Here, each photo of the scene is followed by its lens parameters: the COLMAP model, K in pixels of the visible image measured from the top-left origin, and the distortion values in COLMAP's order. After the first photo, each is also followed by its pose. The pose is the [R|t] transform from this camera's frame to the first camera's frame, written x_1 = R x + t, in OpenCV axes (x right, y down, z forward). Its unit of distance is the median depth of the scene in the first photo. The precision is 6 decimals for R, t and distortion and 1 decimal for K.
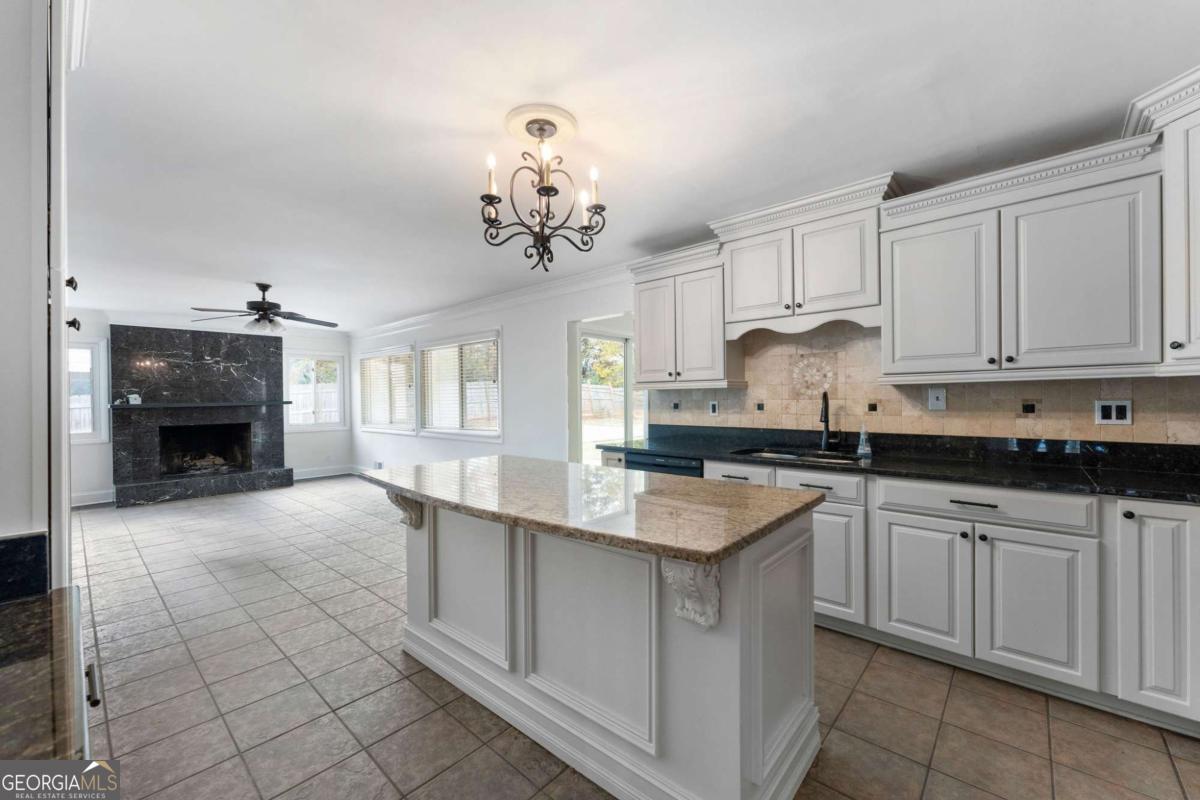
lens RADIAL K [[462.3, 0, 581.5], [0, 462.3, 401.5], [0, 0, 1]] dist [0.000134, 0.000286]
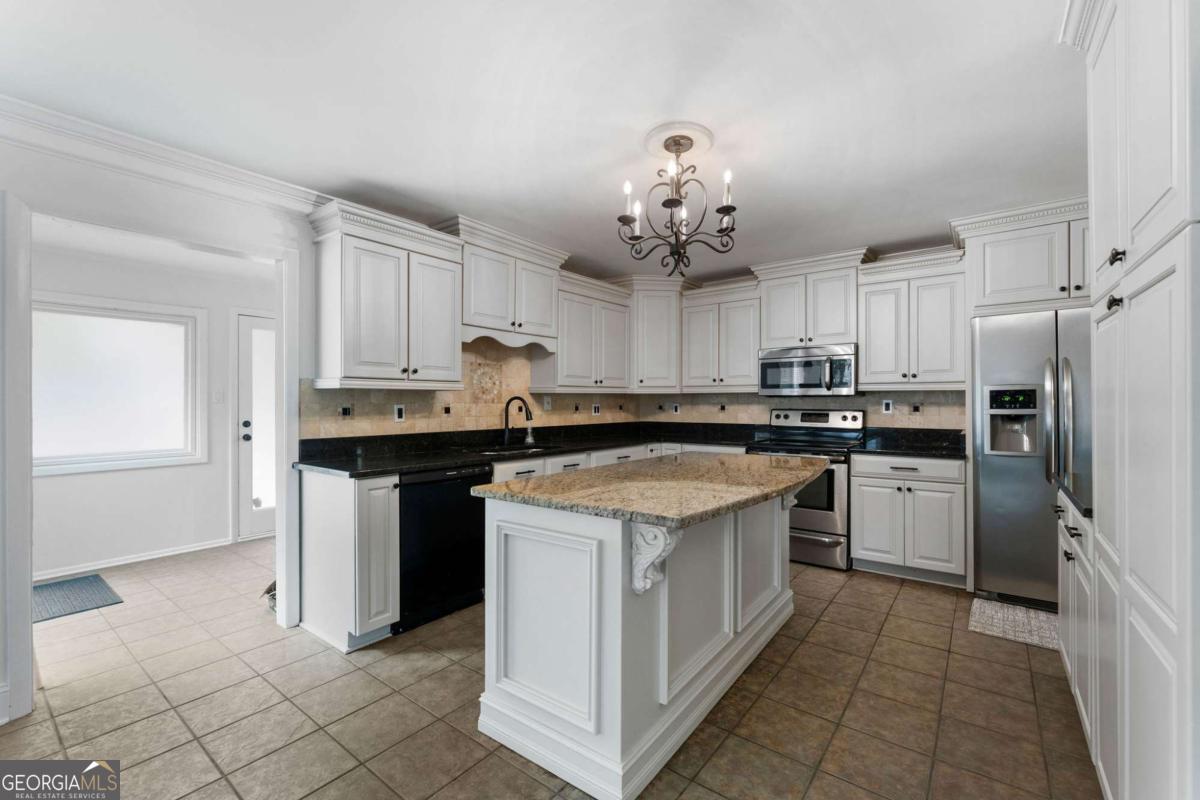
lens RADIAL K [[525.3, 0, 580.8], [0, 525.3, 404.5], [0, 0, 1]] dist [-0.004015, 0.000518]
pose [[-0.079284, 0.008372, 0.996817, -0.828736], [0.011424, 0.999907, -0.007489, 0.011727], [-0.996787, 0.010794, -0.079372, 0.862384]]
